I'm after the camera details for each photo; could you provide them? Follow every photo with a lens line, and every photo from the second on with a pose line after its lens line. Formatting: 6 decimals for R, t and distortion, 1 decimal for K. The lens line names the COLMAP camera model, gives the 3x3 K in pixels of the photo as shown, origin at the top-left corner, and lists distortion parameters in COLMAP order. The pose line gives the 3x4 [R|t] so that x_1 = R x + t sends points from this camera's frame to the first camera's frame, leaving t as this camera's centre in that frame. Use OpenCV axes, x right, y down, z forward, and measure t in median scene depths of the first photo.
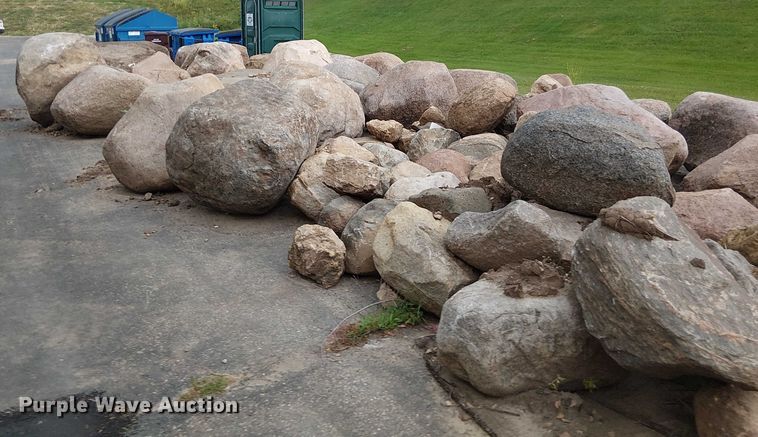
lens RADIAL K [[619.4, 0, 348.0], [0, 619.4, 123.9], [0, 0, 1]] dist [0.069645, -0.099439]
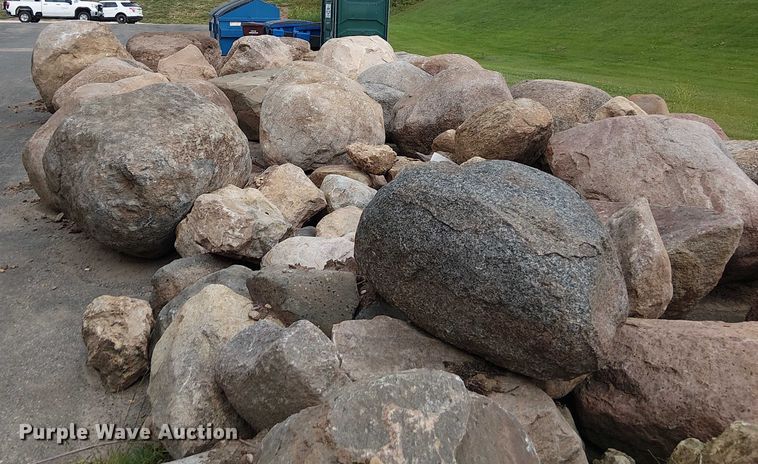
lens RADIAL K [[692.2, 0, 280.1], [0, 692.2, 126.3], [0, 0, 1]] dist [0.073044, -0.101897]
pose [[0.962273, 0.065154, -0.264170, 0.242528], [-0.065742, 0.997815, 0.006623, -0.036973], [0.264024, 0.010994, 0.964453, 0.210251]]
